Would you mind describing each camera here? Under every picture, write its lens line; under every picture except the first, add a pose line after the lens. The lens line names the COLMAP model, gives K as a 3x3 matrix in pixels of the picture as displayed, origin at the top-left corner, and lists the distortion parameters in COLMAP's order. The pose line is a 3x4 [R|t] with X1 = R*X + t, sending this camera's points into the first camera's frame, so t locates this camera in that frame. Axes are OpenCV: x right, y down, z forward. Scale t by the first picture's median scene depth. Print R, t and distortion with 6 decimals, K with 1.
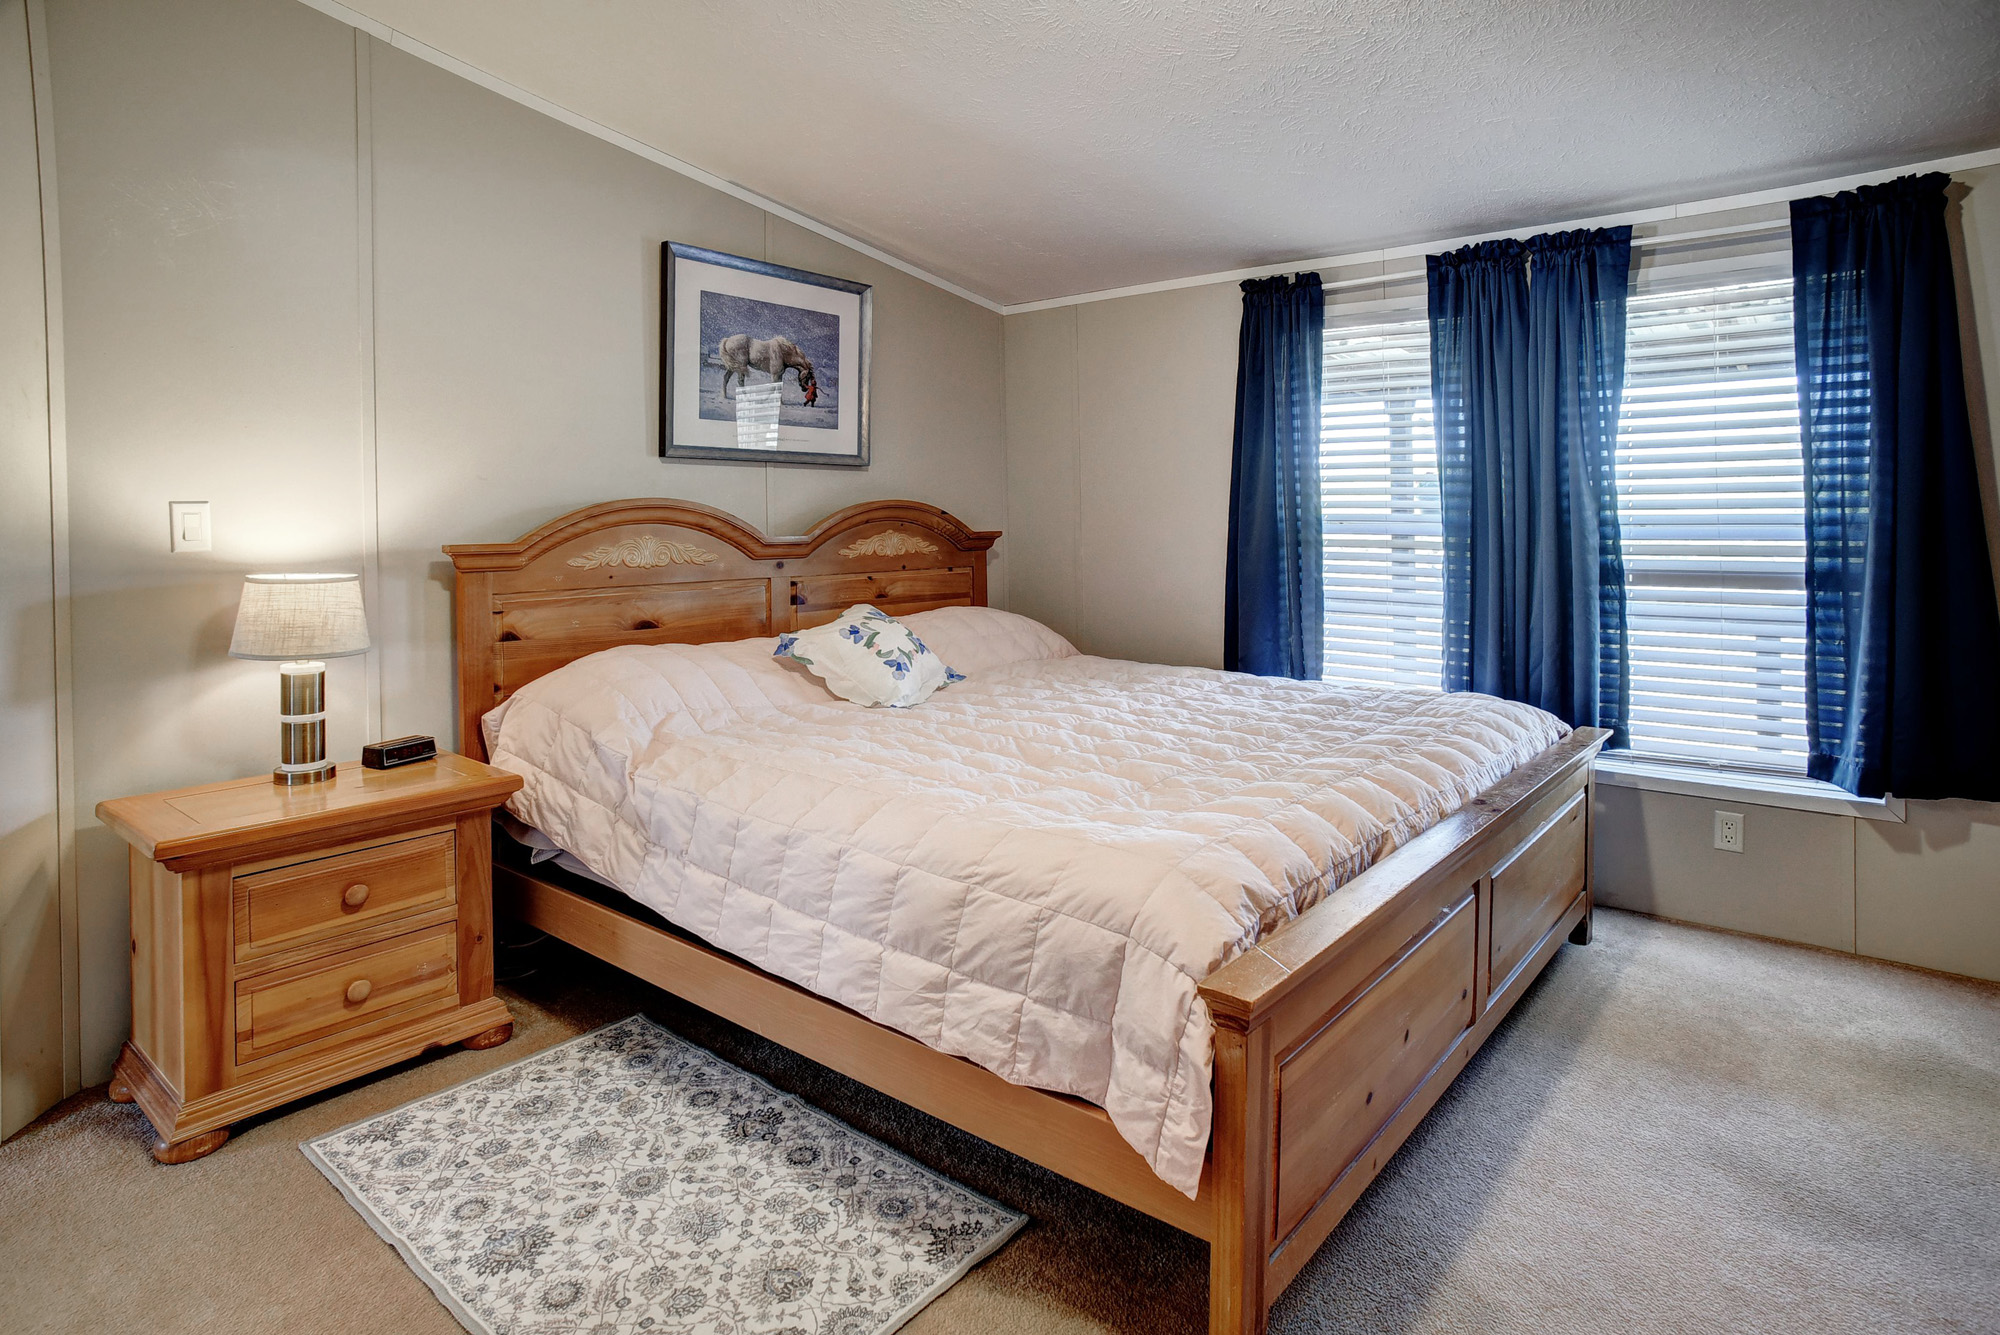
lens RADIAL K [[1059.6, 0, 1002.8], [0, 1059.6, 612.9], [0, 0, 1]] dist [-0.062291, 0.042119]
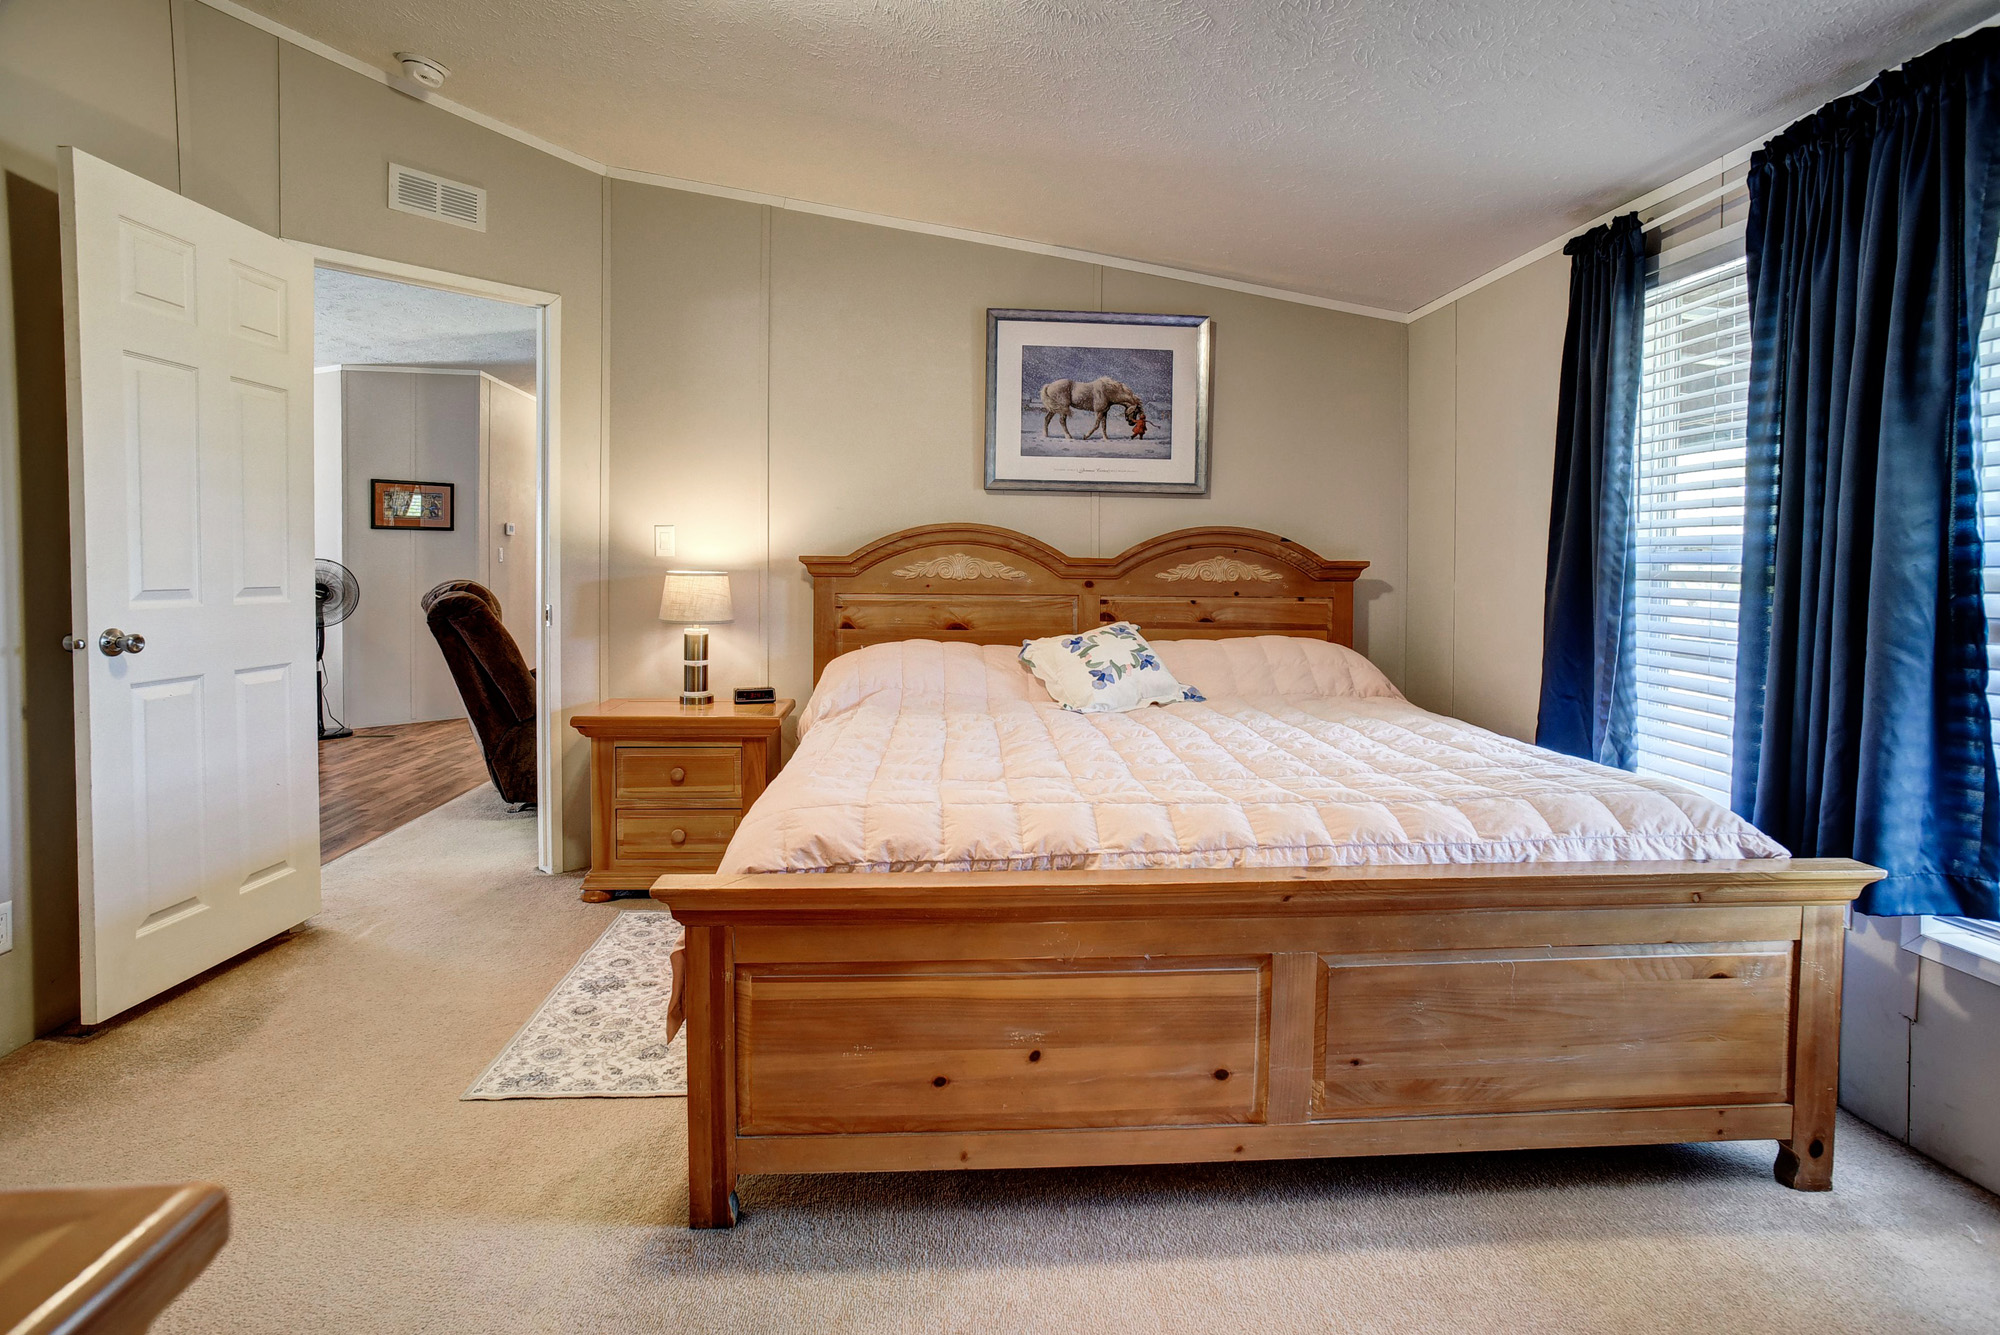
lens RADIAL K [[1052.8, 0, 999.6], [0, 1052.8, 701.4], [0, 0, 1]] dist [-0.046301, 0.000287]
pose [[0.689022, 0.104834, -0.717118, 0.565663], [-0.080223, 0.994435, 0.068293, 0.010249], [0.720286, 0.010474, 0.693598, 0.170043]]
